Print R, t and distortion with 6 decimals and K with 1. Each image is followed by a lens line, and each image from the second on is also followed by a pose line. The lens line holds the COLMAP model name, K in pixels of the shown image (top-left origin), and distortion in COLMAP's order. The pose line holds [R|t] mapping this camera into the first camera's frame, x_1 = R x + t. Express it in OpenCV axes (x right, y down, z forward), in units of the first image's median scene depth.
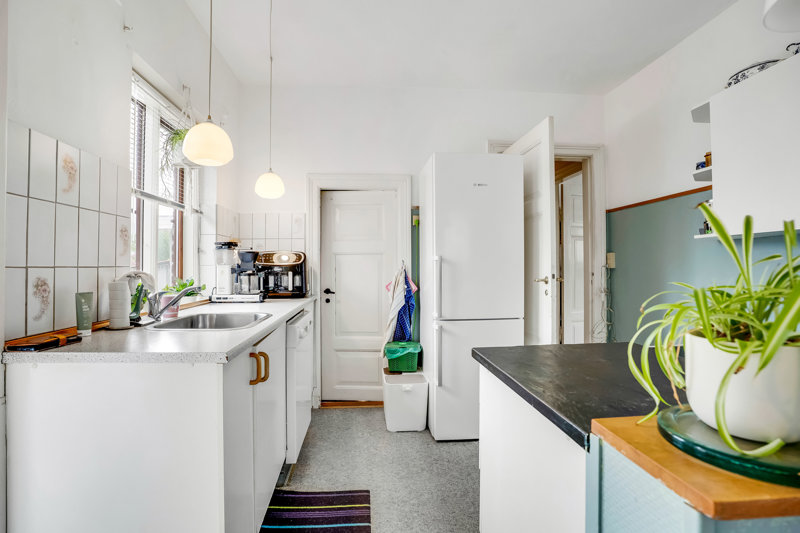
lens RADIAL K [[390.3, 0, 396.3], [0, 390.3, 264.9], [0, 0, 1]] dist [-0.002671, 0.000520]
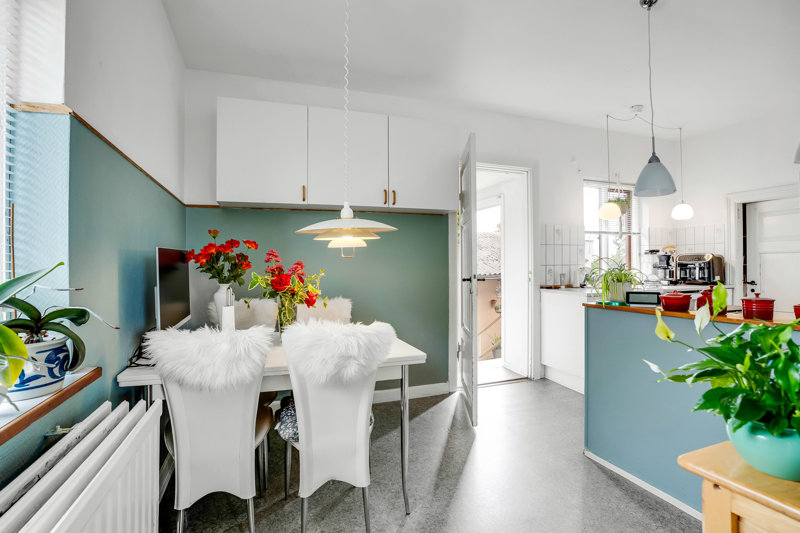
lens RADIAL K [[390.3, 0, 399.5], [0, 390.3, 262.4], [0, 0, 1]] dist [-0.002671, 0.000520]
pose [[0.263443, 0.003362, -0.964669, 0.928397], [0.010408, 0.999926, 0.006327, -0.025619], [0.964619, -0.011707, 0.263388, -0.526720]]
